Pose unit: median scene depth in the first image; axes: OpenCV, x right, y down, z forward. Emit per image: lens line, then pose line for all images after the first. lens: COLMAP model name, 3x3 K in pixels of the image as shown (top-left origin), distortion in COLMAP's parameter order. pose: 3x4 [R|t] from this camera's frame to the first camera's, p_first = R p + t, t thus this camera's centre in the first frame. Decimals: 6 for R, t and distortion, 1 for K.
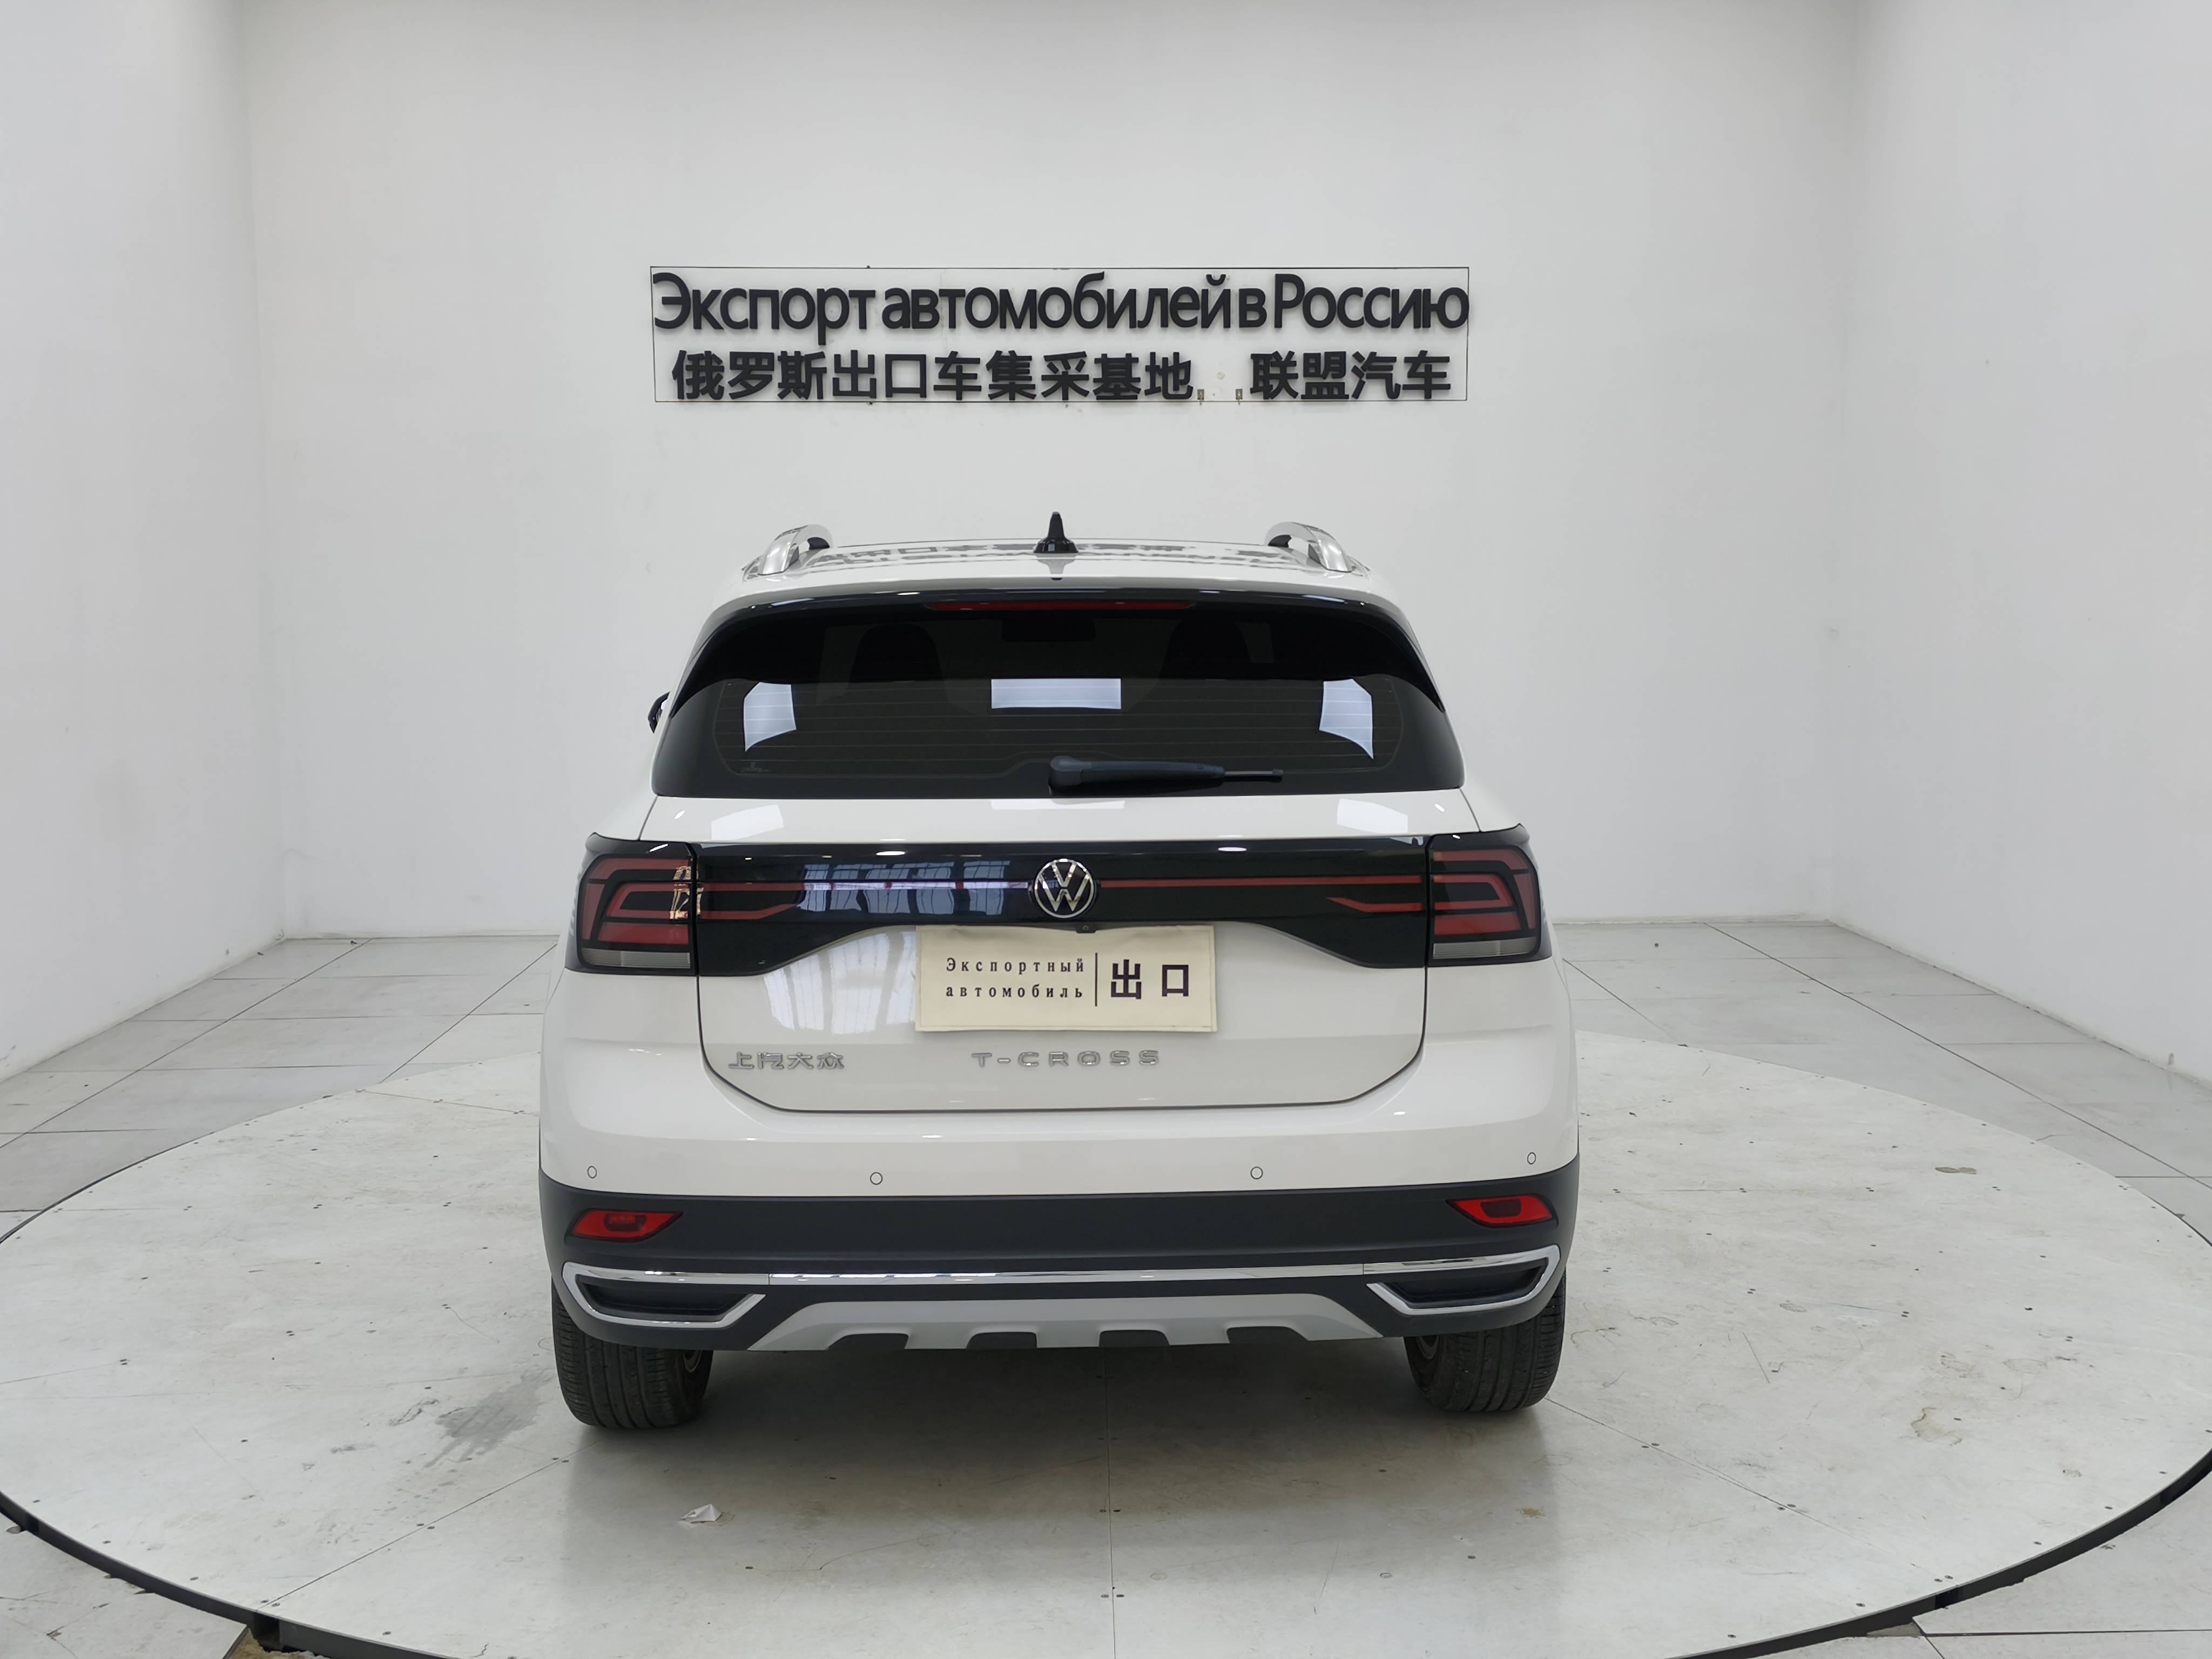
lens RADIAL K [[2276.5, 0, 1116.7], [0, 2276.5, 816.1], [0, 0, 1]] dist [0.028231, 0.000000]
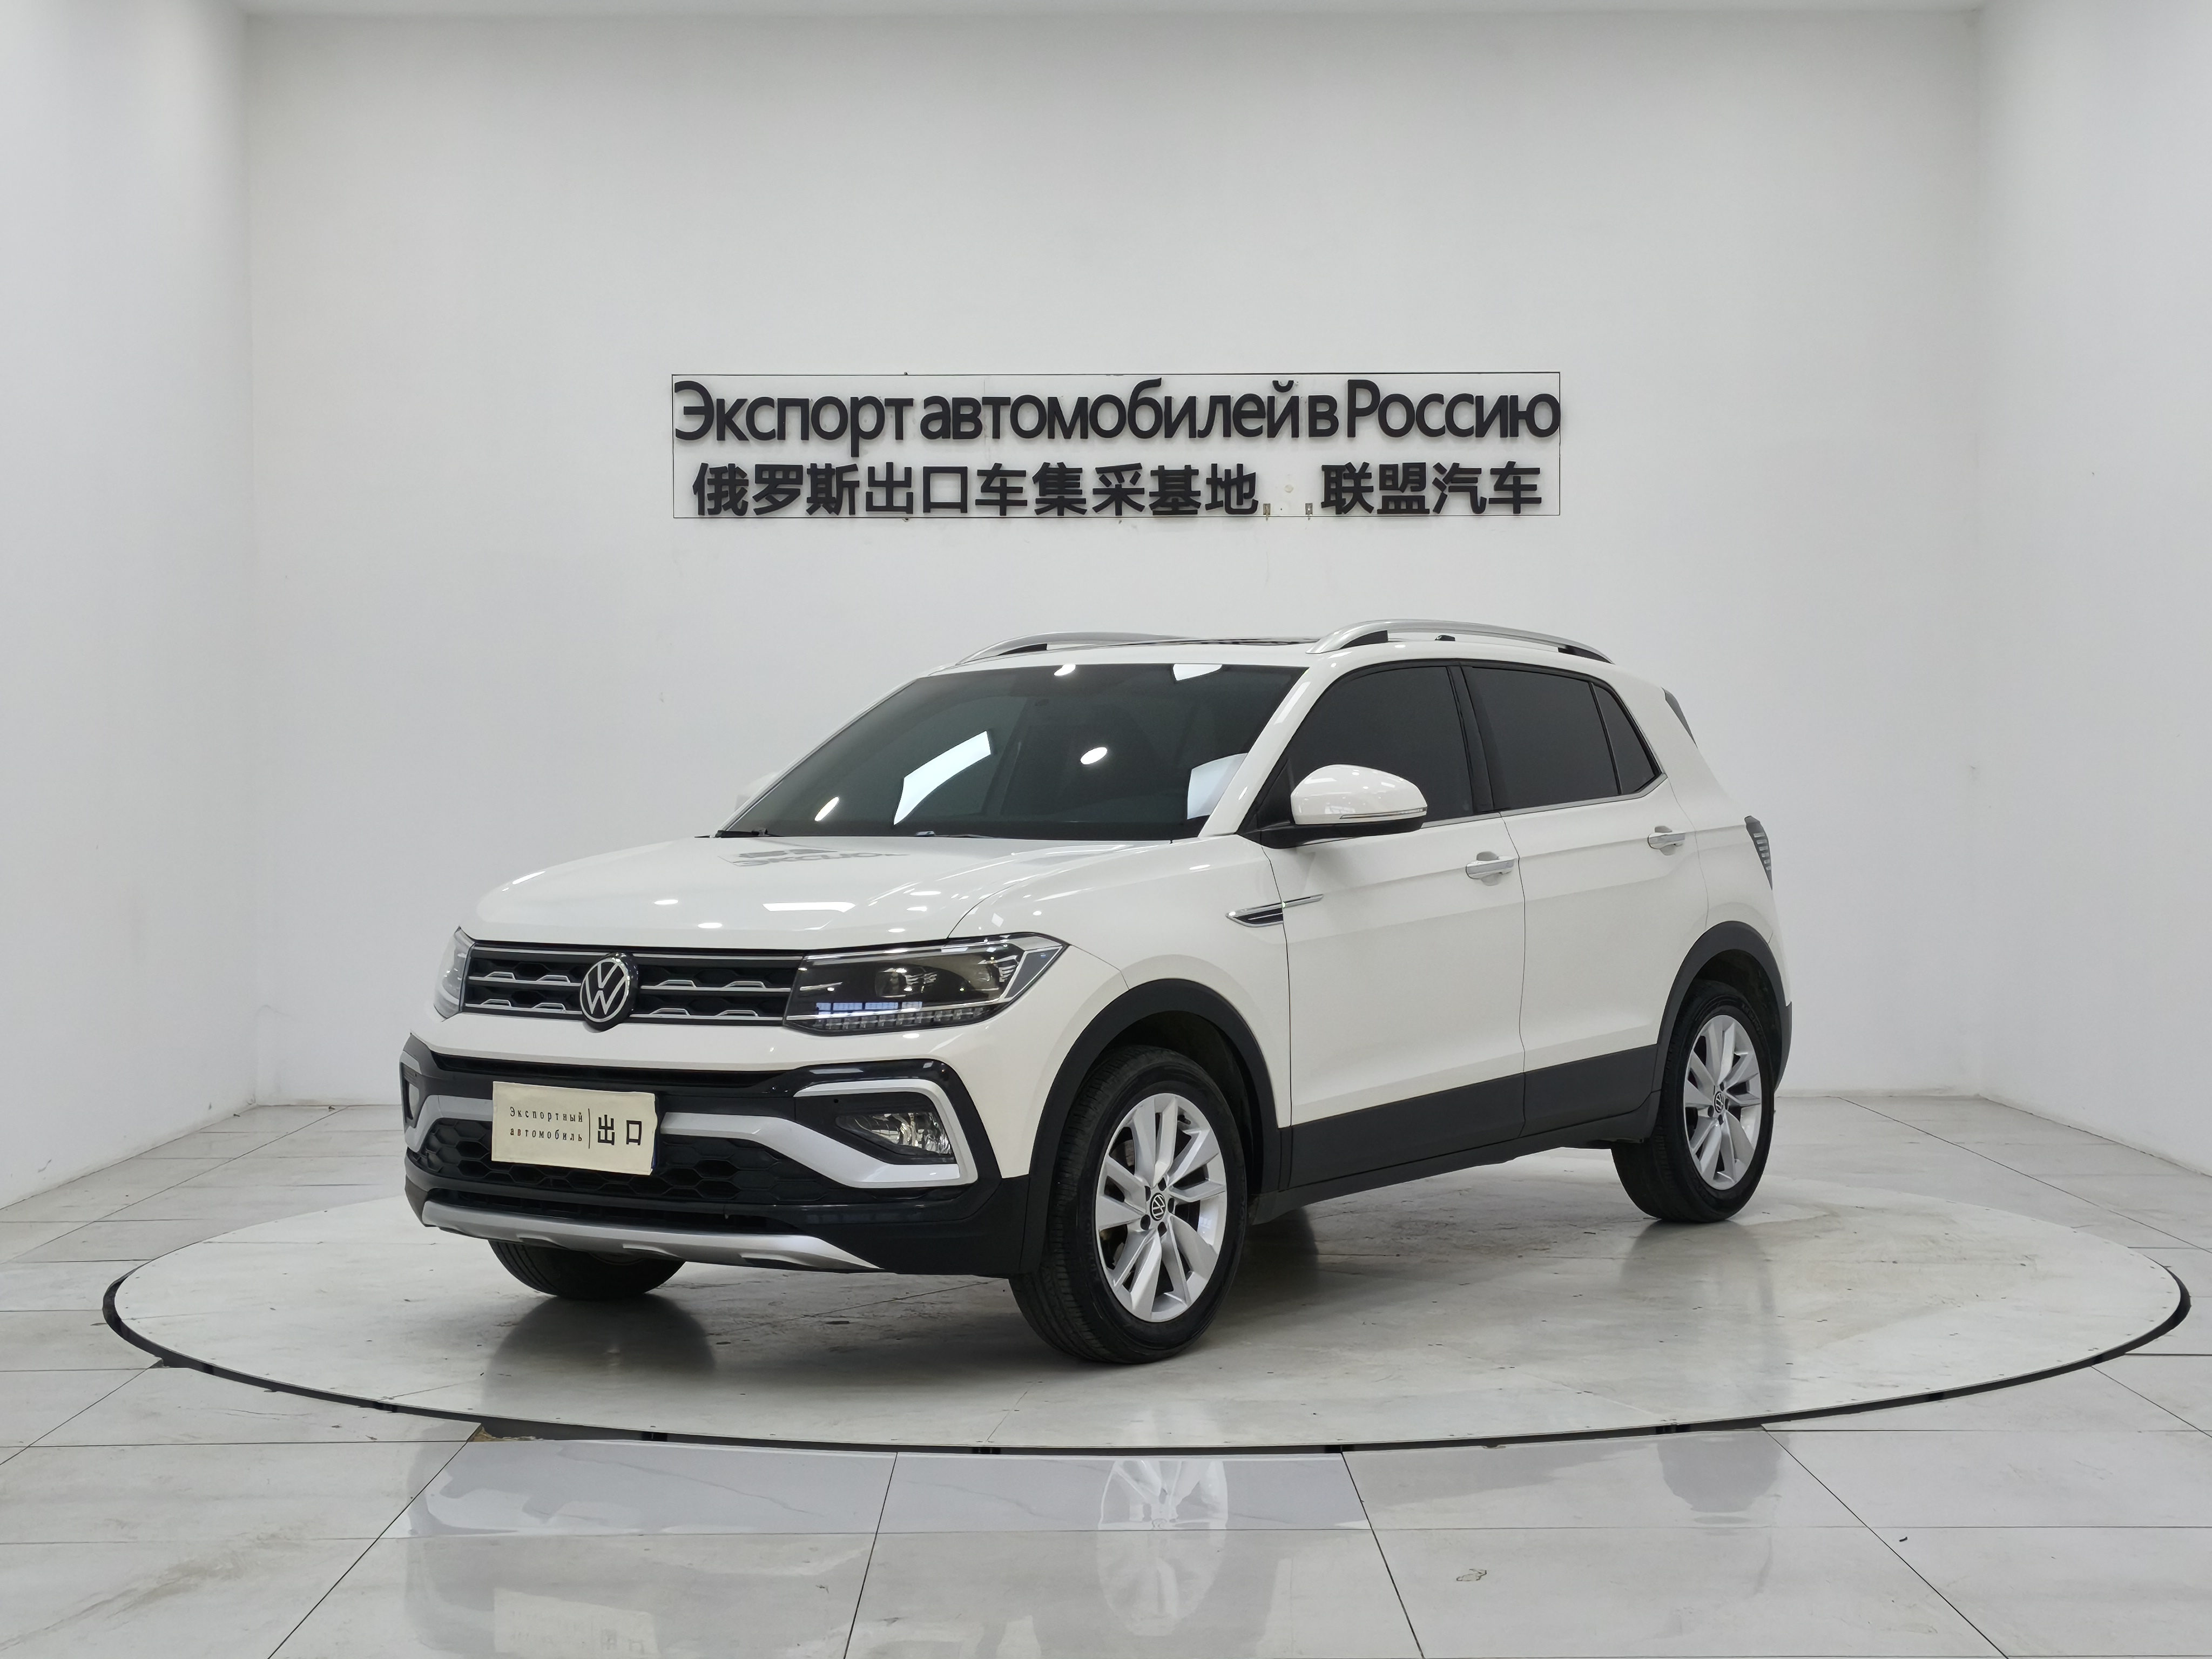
lens RADIAL K [[3866.4, 0, 1105.8], [0, 3866.4, 835.2], [0, 0, 1]] dist [0.014667, 0.000000]
pose [[0.999486, 0.000856, -0.032042, 0.022104], [-0.004167, 0.994629, -0.103419, 0.106214], [0.031782, 0.103499, 0.994122, -0.532315]]
